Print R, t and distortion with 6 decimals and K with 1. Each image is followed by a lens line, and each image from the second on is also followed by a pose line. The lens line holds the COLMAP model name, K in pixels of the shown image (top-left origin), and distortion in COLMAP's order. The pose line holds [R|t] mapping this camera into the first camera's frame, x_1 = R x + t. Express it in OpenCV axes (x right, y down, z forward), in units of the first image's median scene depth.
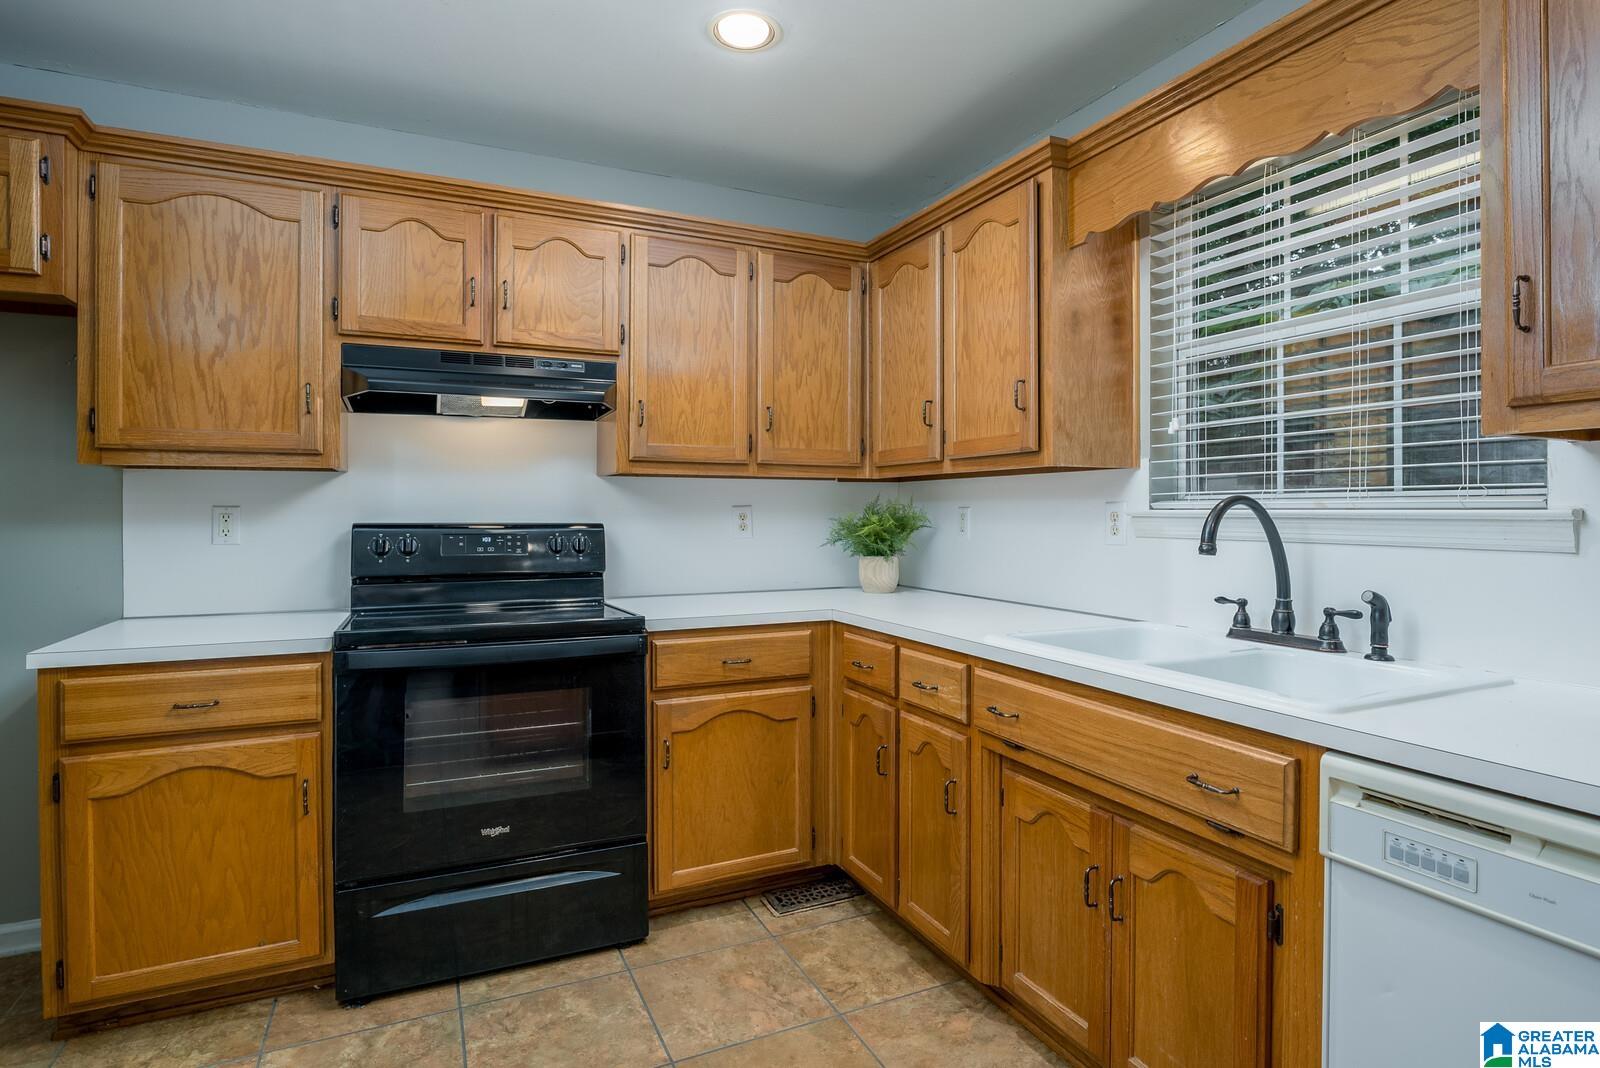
lens RADIAL K [[859.2, 0, 799.3], [0, 859.2, 528.4], [0, 0, 1]] dist [0.000885, 0.000015]
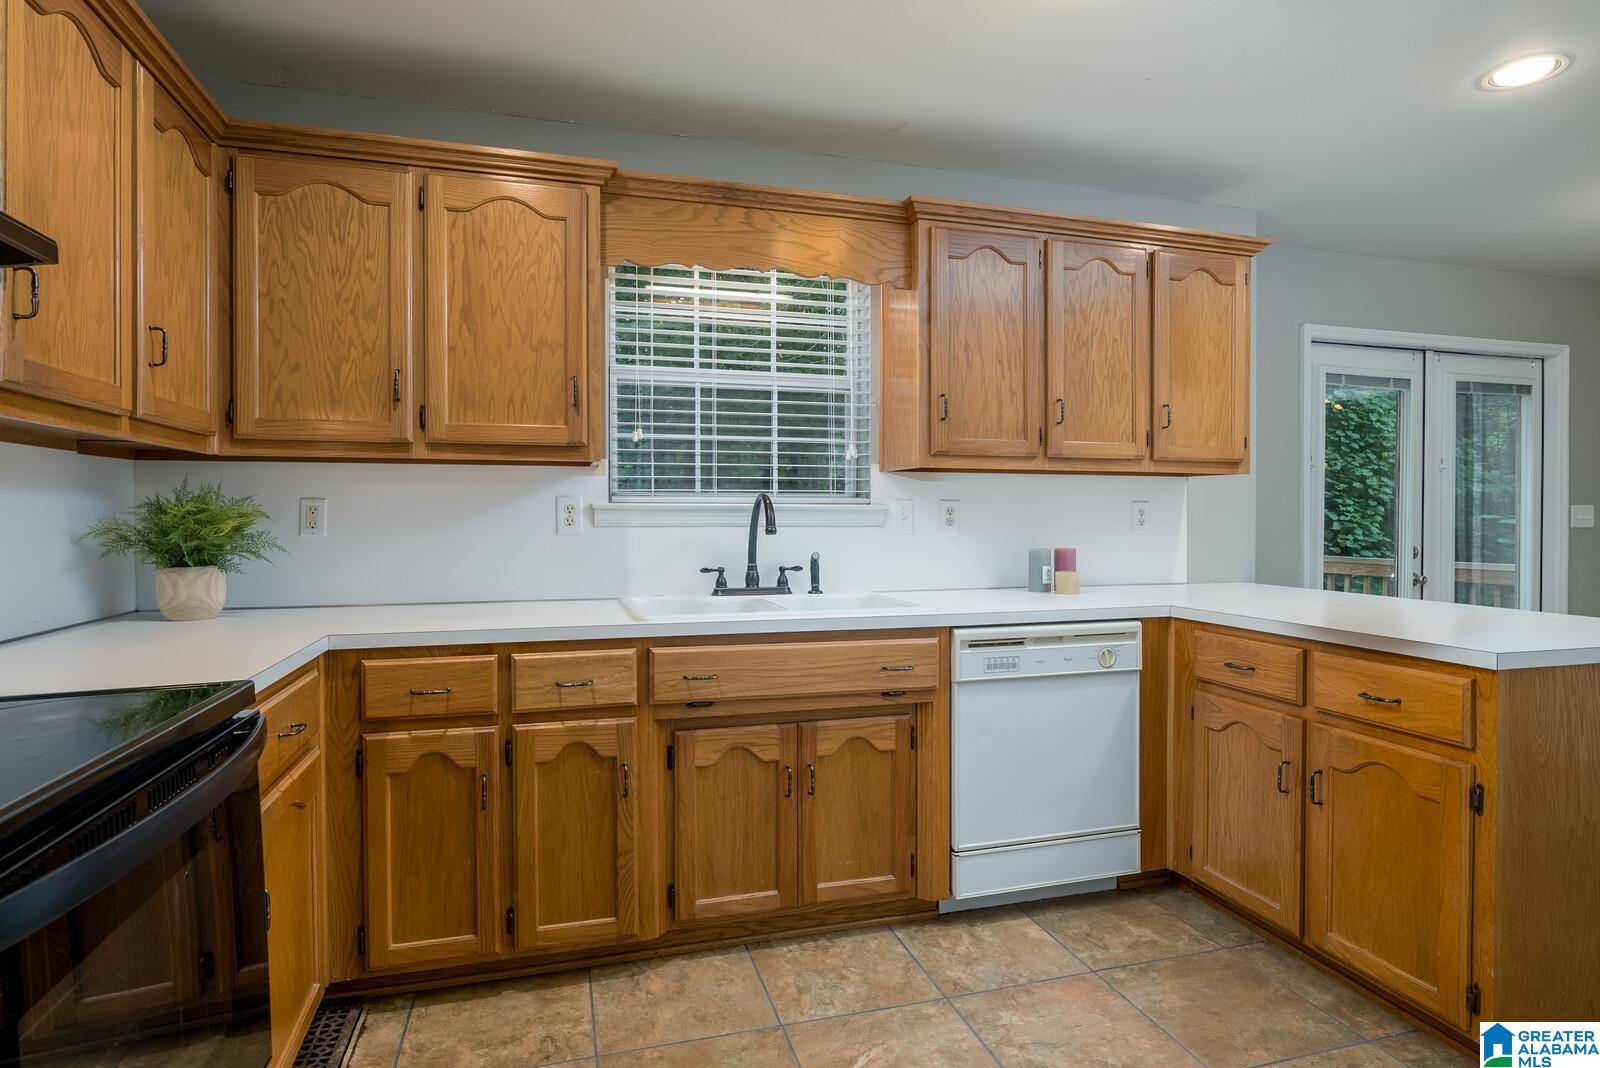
lens RADIAL K [[827.7, 0, 800.0], [0, 827.7, 534.0], [0, 0, 1]] dist [-0.002433, -0.000820]
pose [[0.148552, -0.022619, 0.988646, -0.809767], [0.019320, 0.999614, 0.019967, 0.003385], [-0.988716, 0.016135, 0.148931, 0.684320]]
